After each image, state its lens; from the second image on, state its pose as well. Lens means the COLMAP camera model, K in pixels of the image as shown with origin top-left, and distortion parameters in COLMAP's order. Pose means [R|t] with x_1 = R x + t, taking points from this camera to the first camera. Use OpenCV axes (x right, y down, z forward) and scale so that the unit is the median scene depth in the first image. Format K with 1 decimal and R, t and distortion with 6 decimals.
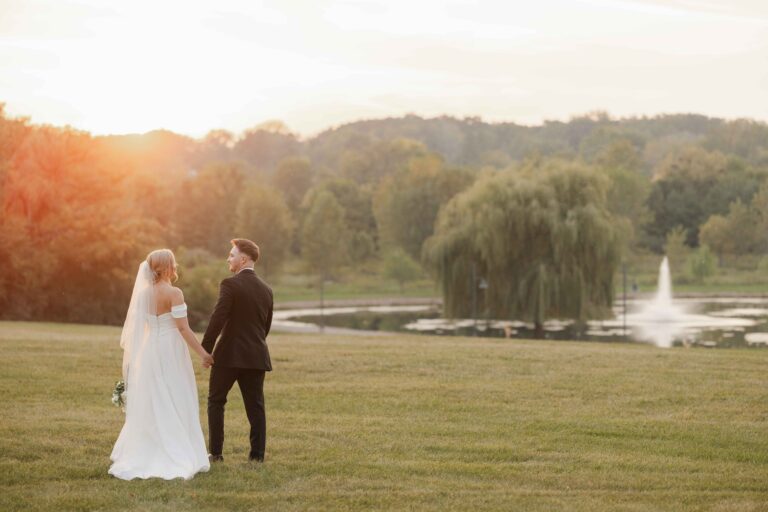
lens RADIAL K [[1885.7, 0, 364.0], [0, 1885.7, 257.8], [0, 0, 1]] dist [0.025788, -0.095614]
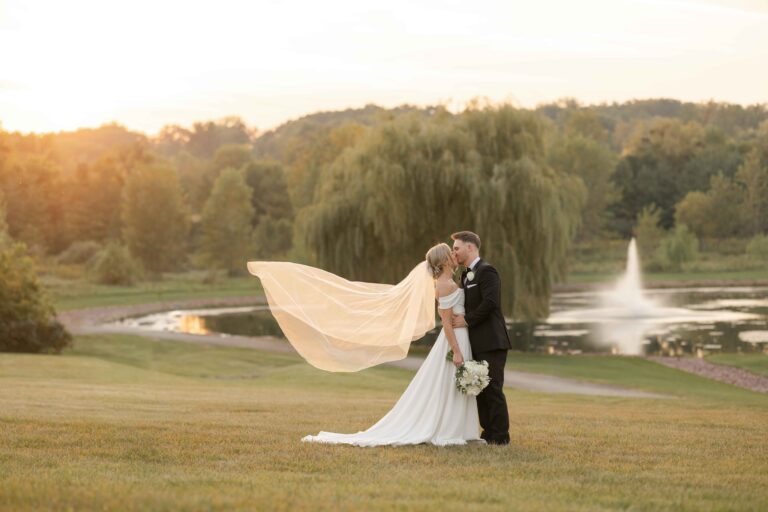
lens RADIAL K [[1846.9, 0, 361.5], [0, 1846.9, 257.6], [0, 0, 1]] dist [0.007302, 0.152222]
pose [[0.999832, -0.016293, 0.008455, 0.050362], [0.016299, 0.999867, -0.000658, 0.009504], [-0.008443, 0.000796, 0.999964, 0.292541]]
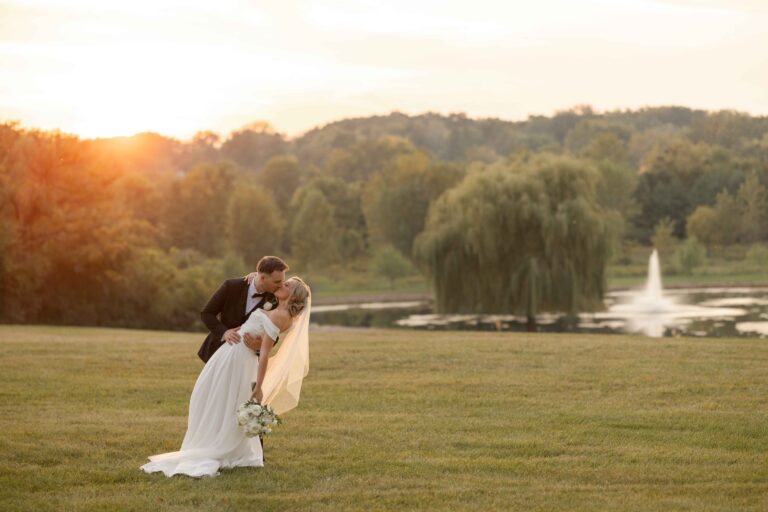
lens RADIAL K [[1873.4, 0, 364.0], [0, 1873.4, 255.7], [0, 0, 1]] dist [0.007172, 0.178822]
pose [[0.999790, -0.019379, 0.006639, -0.002204], [0.019379, 0.999812, 0.000203, 0.000242], [-0.006641, -0.000074, 0.999978, 0.003593]]
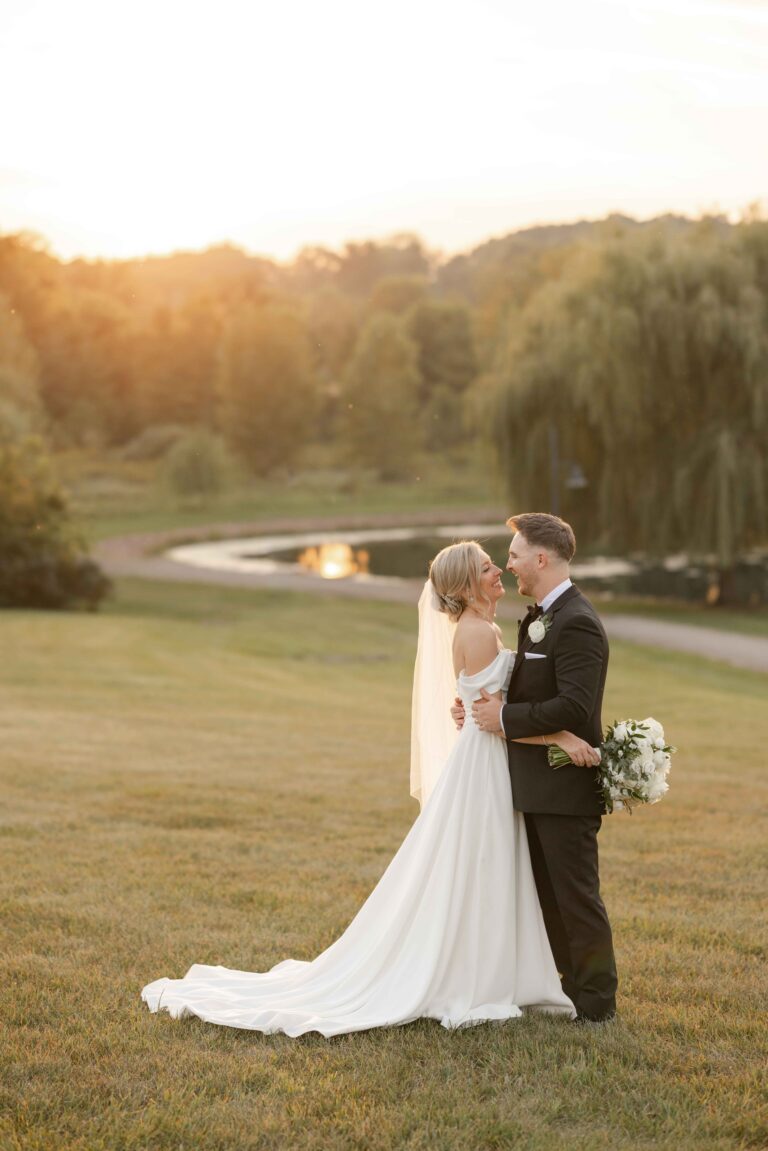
lens RADIAL K [[2775.7, 0, 382.3], [0, 2775.7, 575.6], [0, 0, 1]] dist [-0.013198, 0.122979]
pose [[0.997310, -0.011835, -0.072332, 0.059330], [0.015128, 0.998866, 0.045143, 0.006199], [0.071715, -0.046116, 0.996358, 0.334009]]
